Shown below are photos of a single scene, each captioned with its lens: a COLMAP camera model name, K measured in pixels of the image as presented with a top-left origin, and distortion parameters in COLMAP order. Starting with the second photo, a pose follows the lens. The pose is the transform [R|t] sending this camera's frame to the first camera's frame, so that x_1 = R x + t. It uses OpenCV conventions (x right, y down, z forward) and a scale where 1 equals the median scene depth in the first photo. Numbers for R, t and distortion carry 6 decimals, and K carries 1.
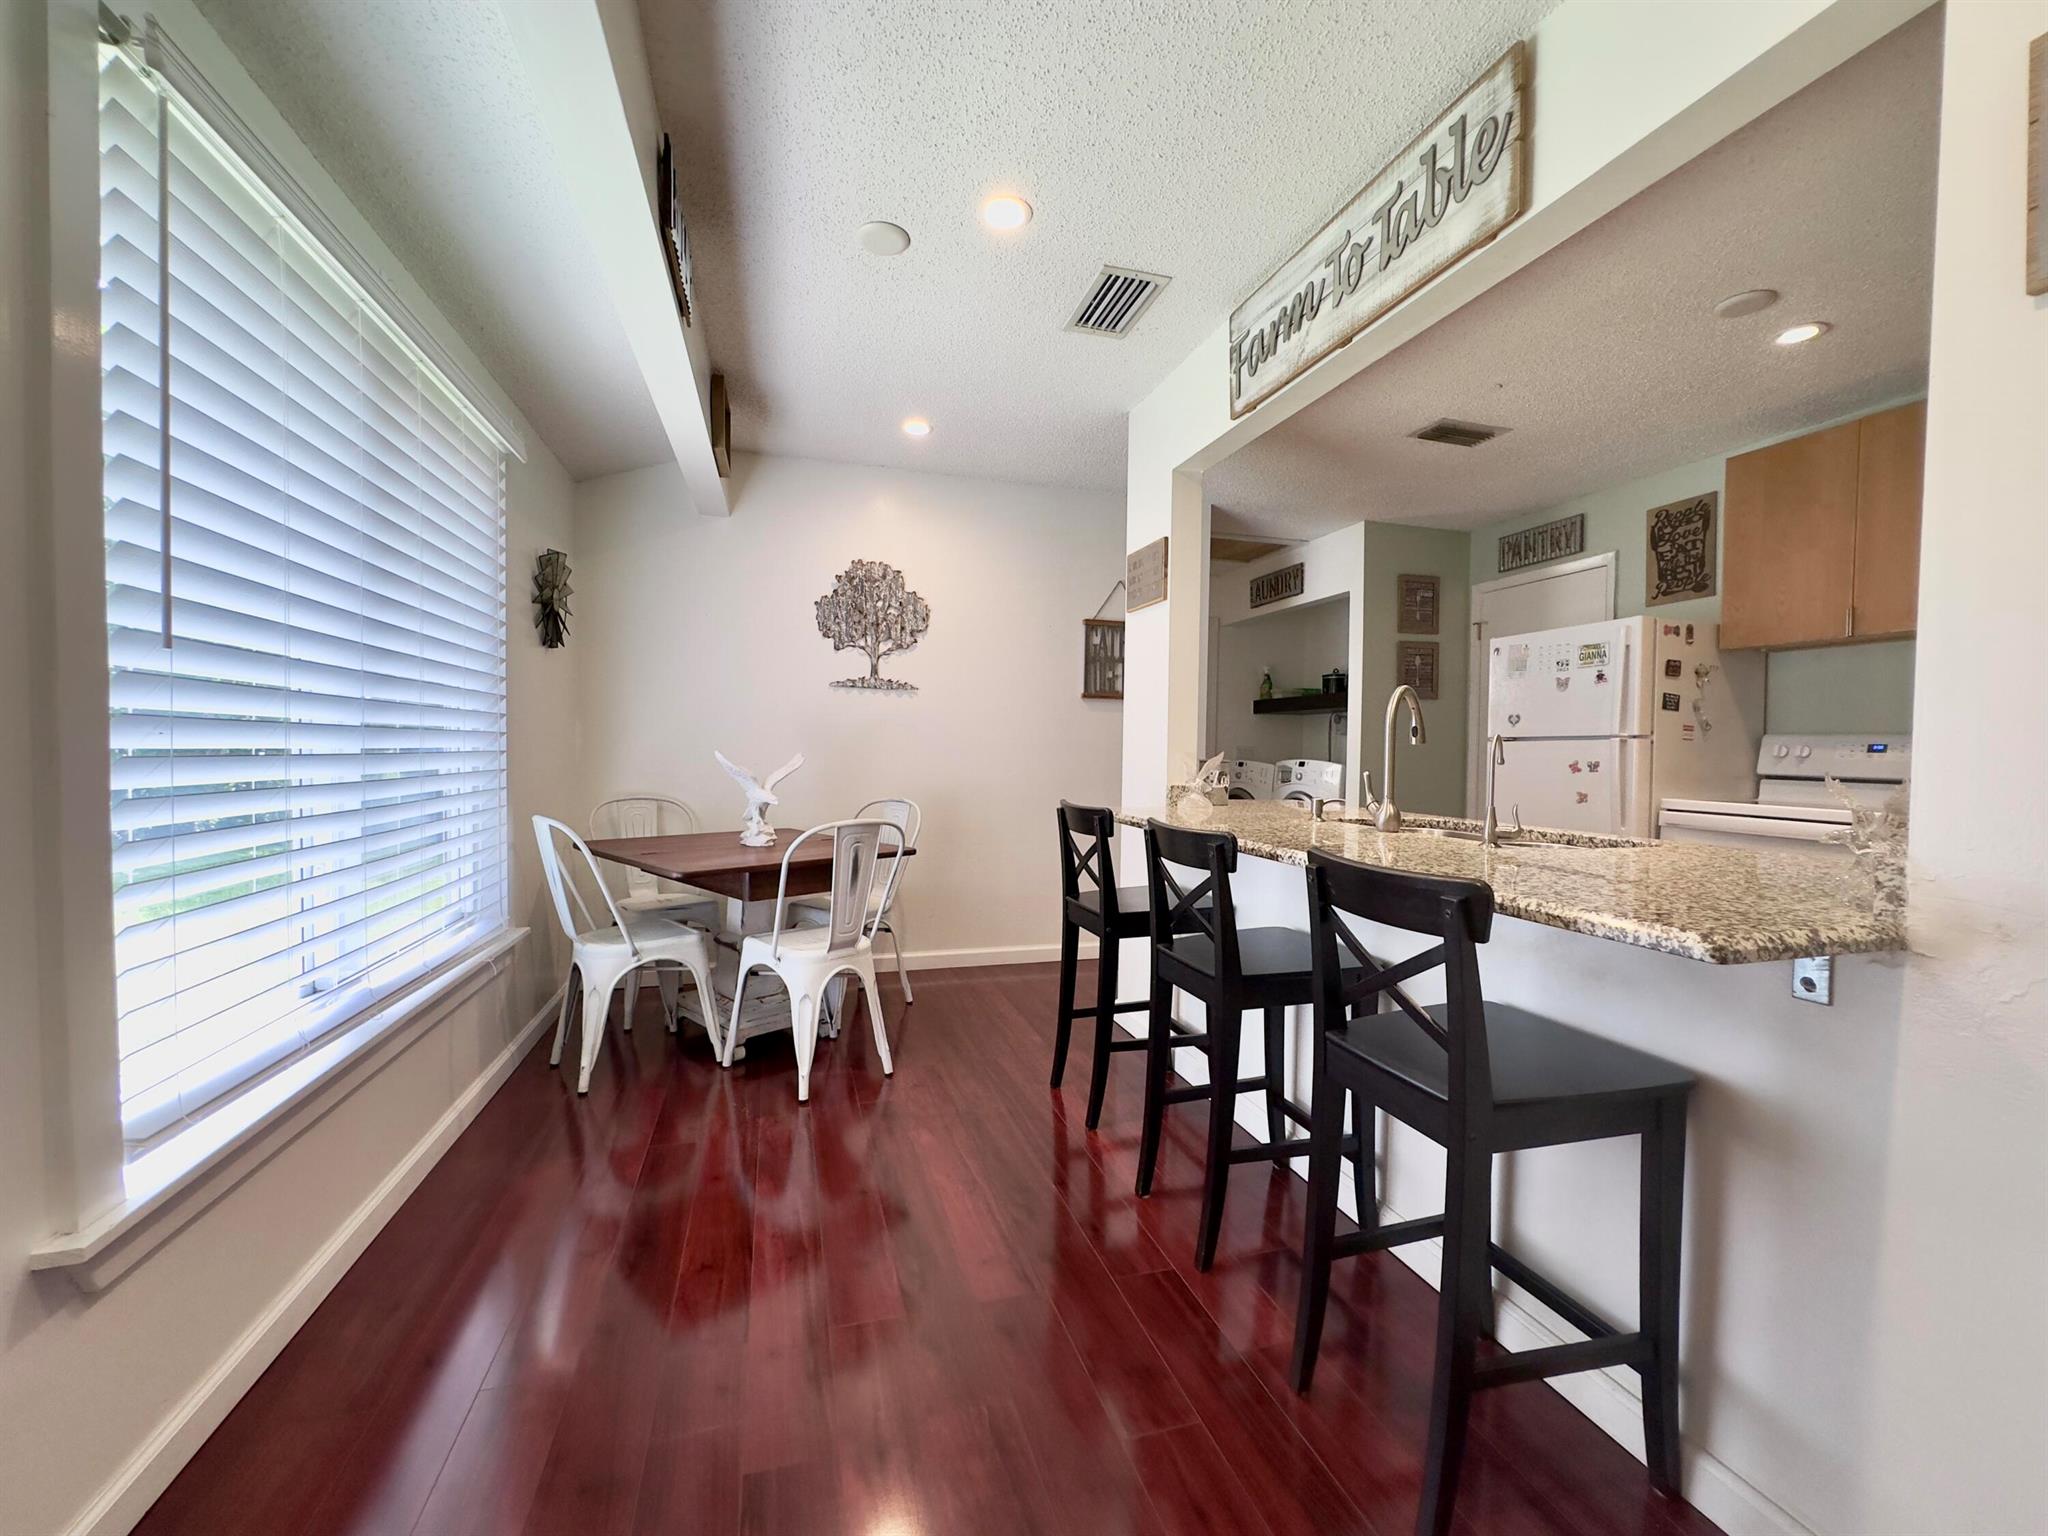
lens RADIAL K [[817.6, 0, 1030.4], [0, 817.6, 766.9], [0, 0, 1]] dist [-0.011582, 0.000060]
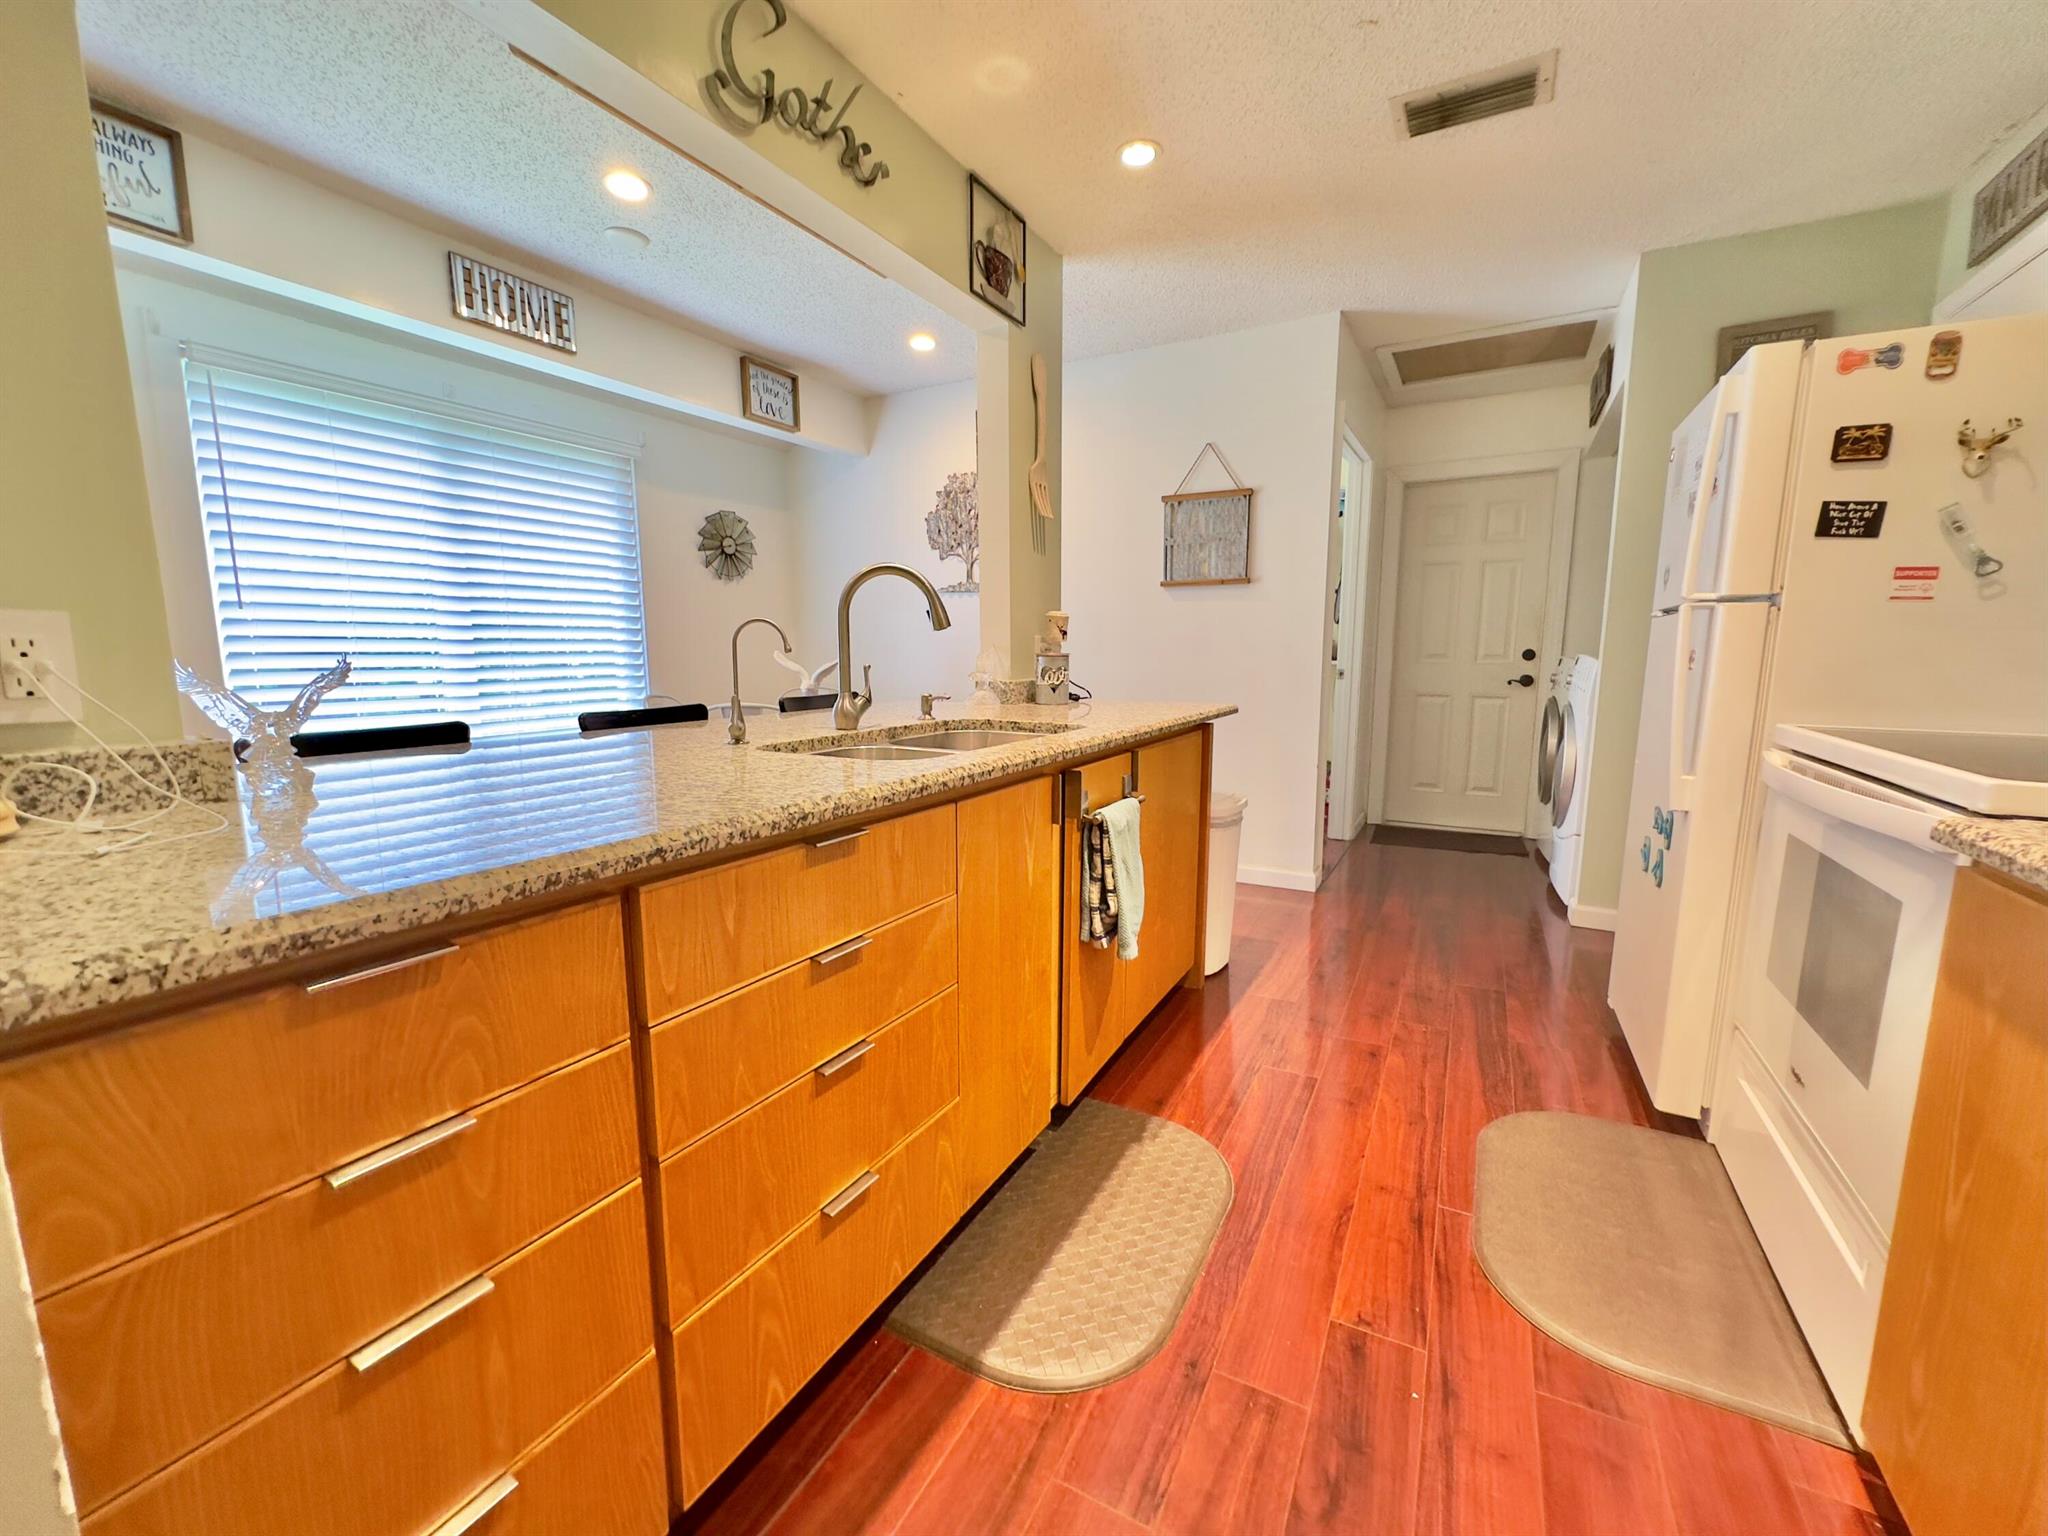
lens RADIAL K [[817.6, 0, 1031.8], [0, 817.6, 769.8], [0, 0, 1]] dist [-0.011582, 0.000060]
pose [[0.705864, 0.088408, -0.702809, 0.724303], [-0.005534, 0.992839, 0.119334, 0.009946], [0.708326, -0.080344, 0.701298, 0.297150]]
